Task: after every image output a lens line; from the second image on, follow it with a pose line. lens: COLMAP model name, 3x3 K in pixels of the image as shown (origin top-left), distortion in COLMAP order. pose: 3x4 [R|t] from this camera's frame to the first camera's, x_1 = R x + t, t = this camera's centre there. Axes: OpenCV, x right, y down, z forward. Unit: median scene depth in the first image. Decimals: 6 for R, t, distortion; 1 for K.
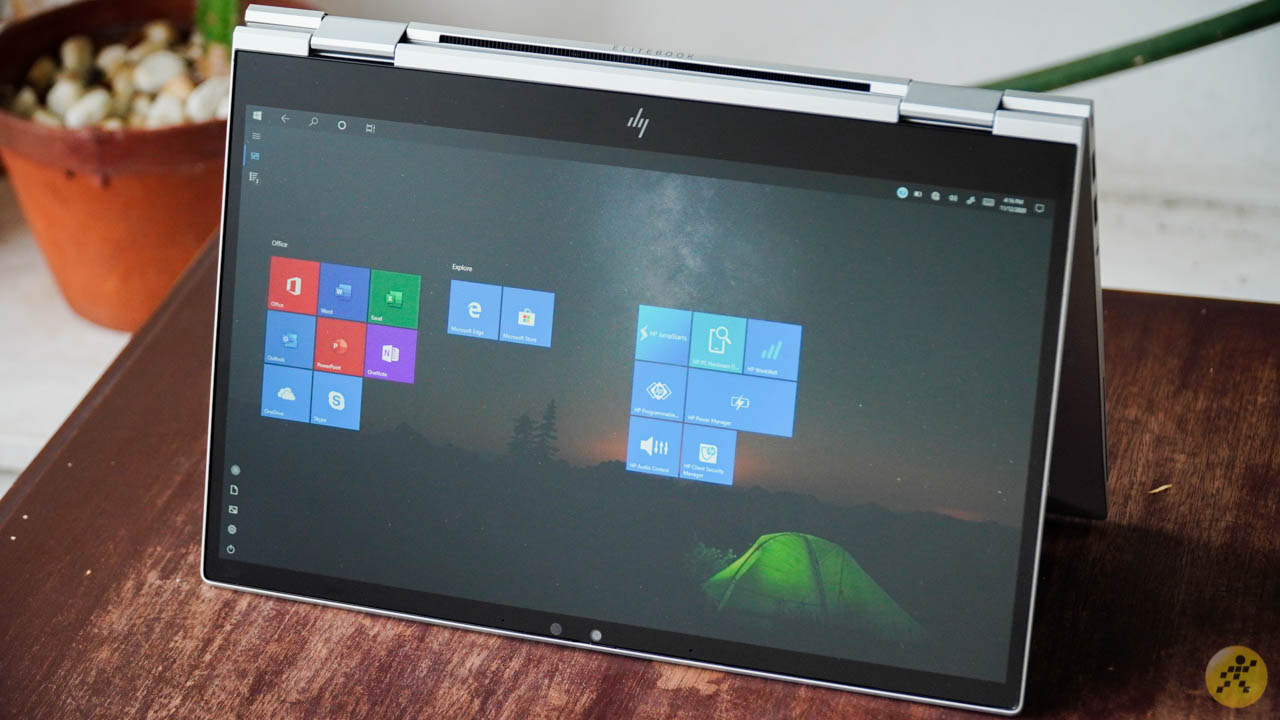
lens RADIAL K [[3671.1, 0, 641.4], [0, 3671.1, 358.7], [0, 0, 1]] dist [-0.528714, 0.000000]
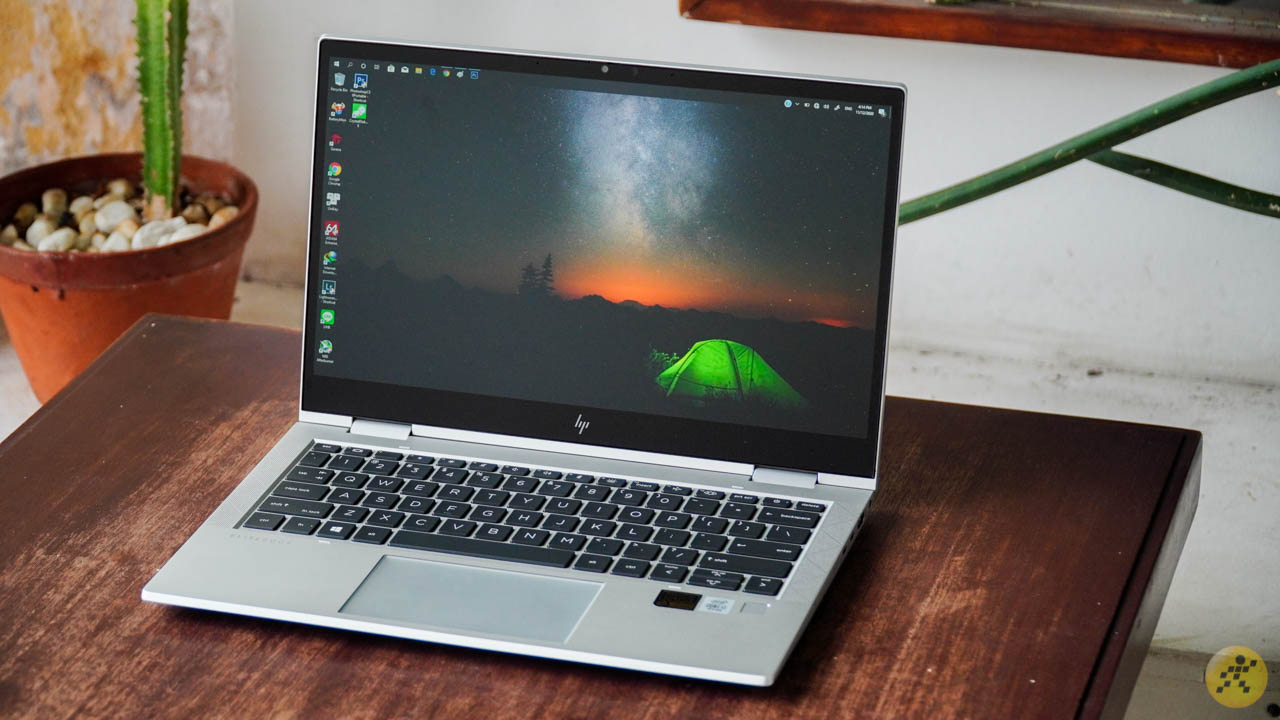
lens RADIAL K [[3395.3, 0, 638.6], [0, 3395.3, 358.8], [0, 0, 1]] dist [-0.403872, 0.000000]
pose [[0.998807, 0.029640, -0.038812, 0.135539], [-0.032590, 0.996441, -0.077737, 0.078039], [0.036370, 0.078909, 0.996218, -0.243631]]
